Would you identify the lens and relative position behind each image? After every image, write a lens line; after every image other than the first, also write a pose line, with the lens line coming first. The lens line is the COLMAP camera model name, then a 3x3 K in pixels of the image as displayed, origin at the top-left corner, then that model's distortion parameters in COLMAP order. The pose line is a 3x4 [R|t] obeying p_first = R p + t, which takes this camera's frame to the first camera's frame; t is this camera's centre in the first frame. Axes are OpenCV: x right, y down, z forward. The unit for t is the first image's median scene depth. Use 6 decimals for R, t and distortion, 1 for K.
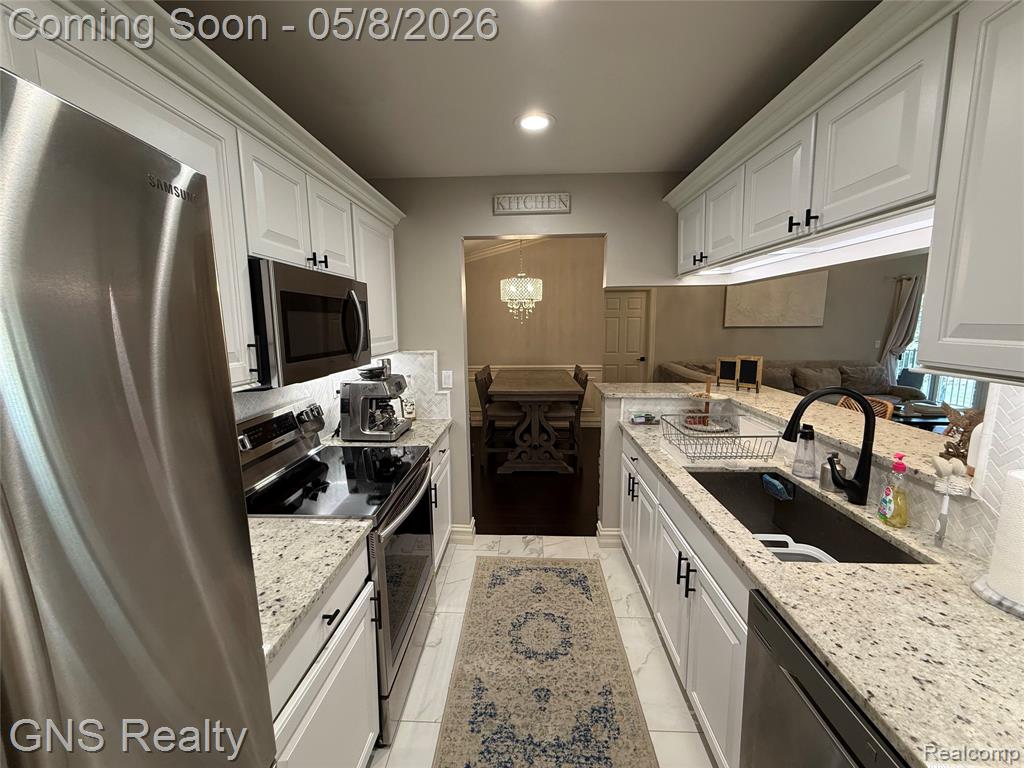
lens RADIAL K [[410.7, 0, 512.0], [0, 410.7, 384.0], [0, 0, 1]] dist [0.001946, -0.000159]
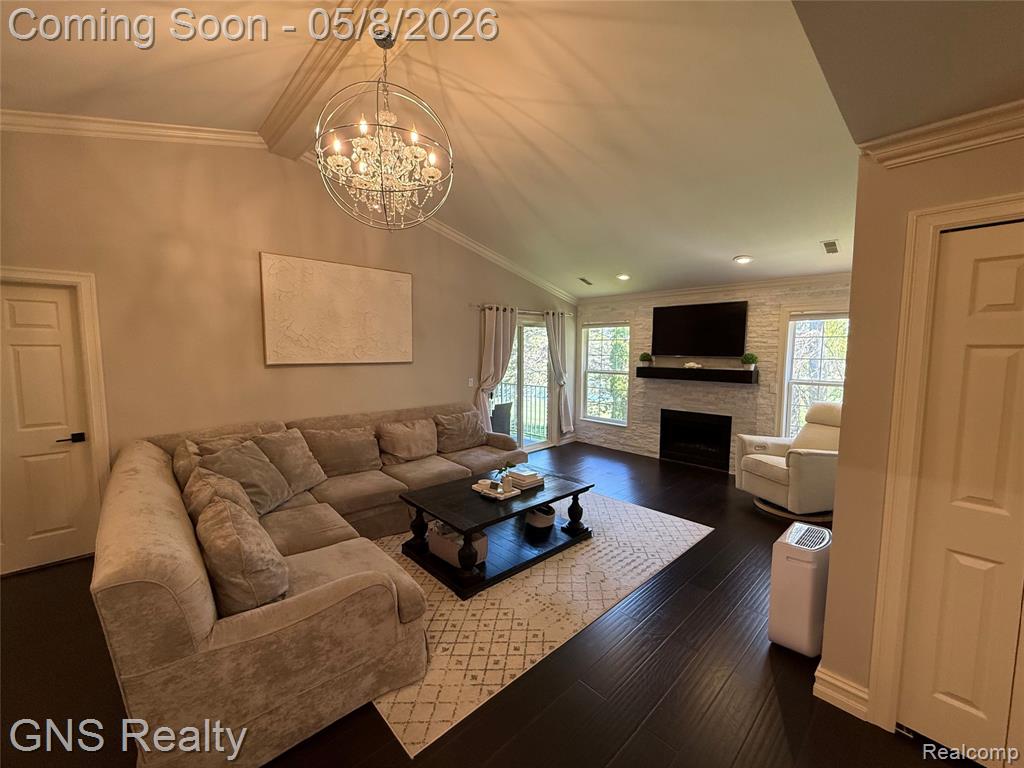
lens RADIAL K [[410.7, 0, 512.0], [0, 410.7, 384.0], [0, 0, 1]] dist [0.001946, -0.000159]
pose [[0.694529, -0.048938, 0.717799, 0.351097], [0.096158, 0.995047, -0.025201, -0.066200], [-0.713010, 0.086525, 0.695795, 0.362917]]
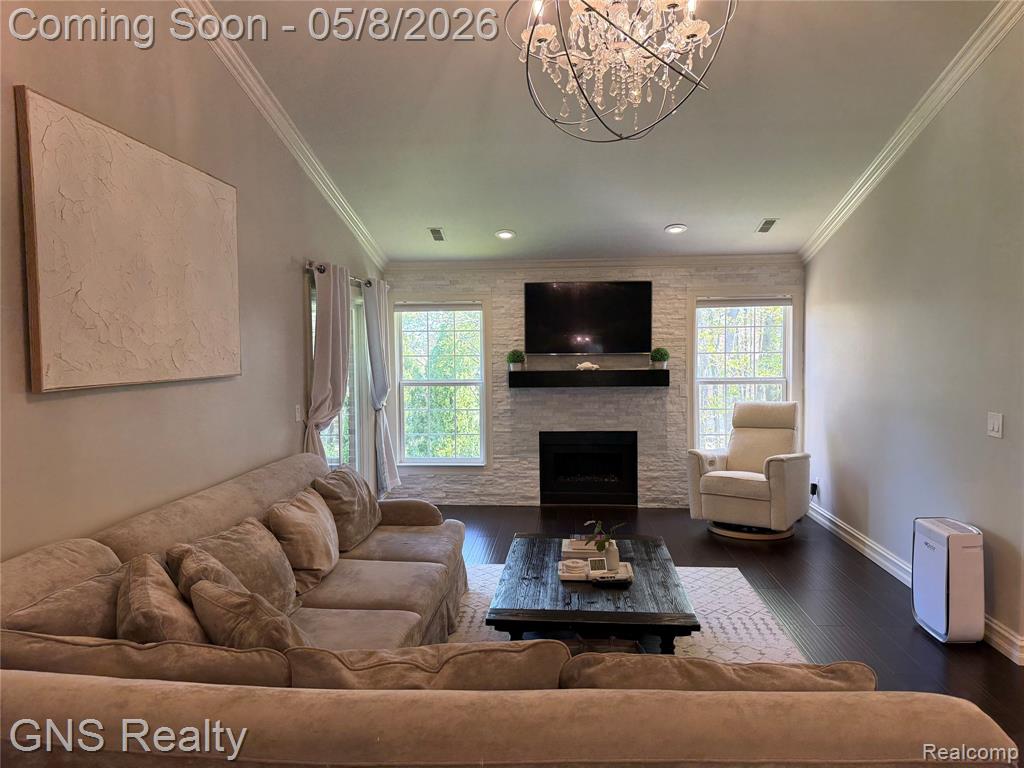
lens RADIAL K [[714.5, 0, 511.9], [0, 714.5, 386.7], [0, 0, 1]] dist [0.142960, -0.189482]
pose [[0.029962, -0.047724, 0.998411, 0.146889], [0.158223, 0.986492, 0.042406, -0.124199], [-0.986949, 0.156701, 0.037109, 0.770638]]
